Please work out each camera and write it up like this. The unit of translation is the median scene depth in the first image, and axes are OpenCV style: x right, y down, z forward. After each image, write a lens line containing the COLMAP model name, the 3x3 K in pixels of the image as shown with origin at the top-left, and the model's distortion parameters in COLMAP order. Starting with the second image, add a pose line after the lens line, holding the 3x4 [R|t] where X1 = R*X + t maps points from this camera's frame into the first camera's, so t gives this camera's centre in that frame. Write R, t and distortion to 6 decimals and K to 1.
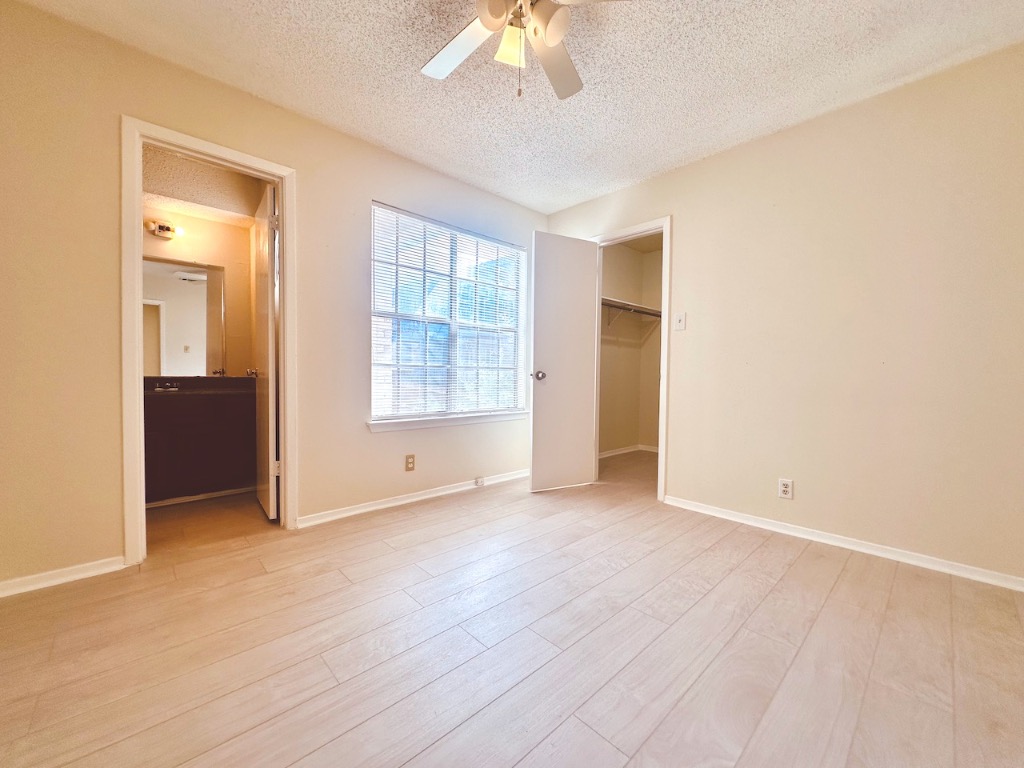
lens RADIAL K [[409.6, 0, 511.0], [0, 409.6, 384.2], [0, 0, 1]] dist [-0.005921, 0.001501]
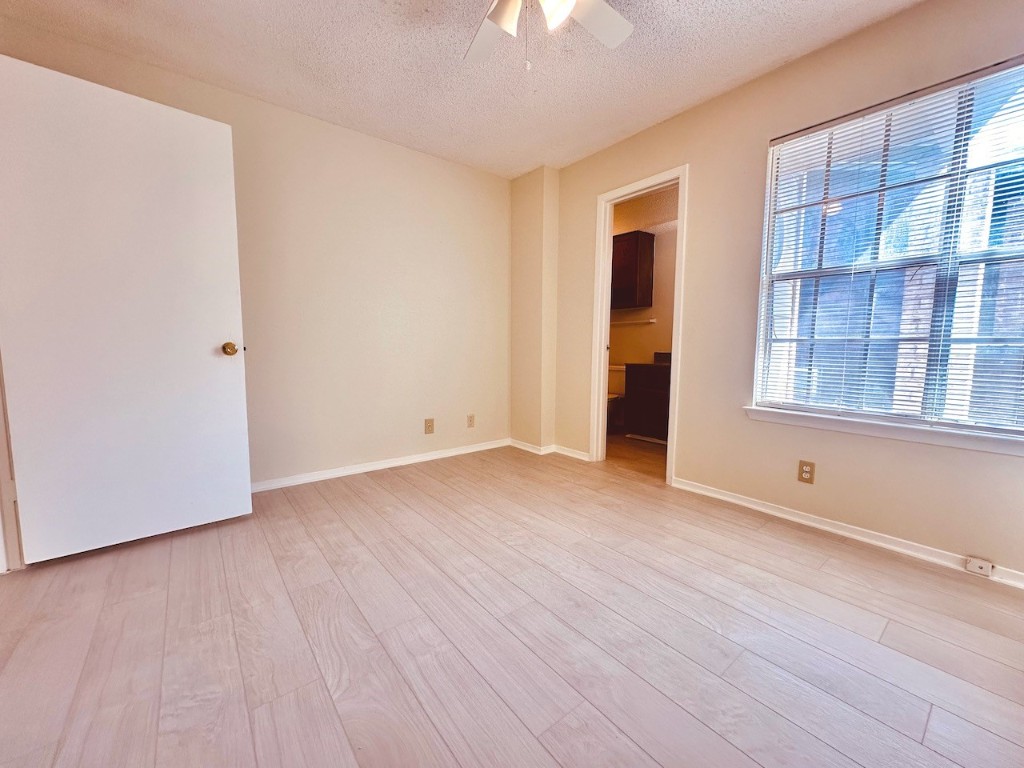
lens RADIAL K [[409.6, 0, 511.2], [0, 409.6, 383.7], [0, 0, 1]] dist [-0.005921, 0.001501]
pose [[-0.087539, 0.081230, -0.992844, 0.614008], [-0.033718, 0.995857, 0.084450, -0.013922], [0.995590, 0.040870, -0.084438, 0.614090]]
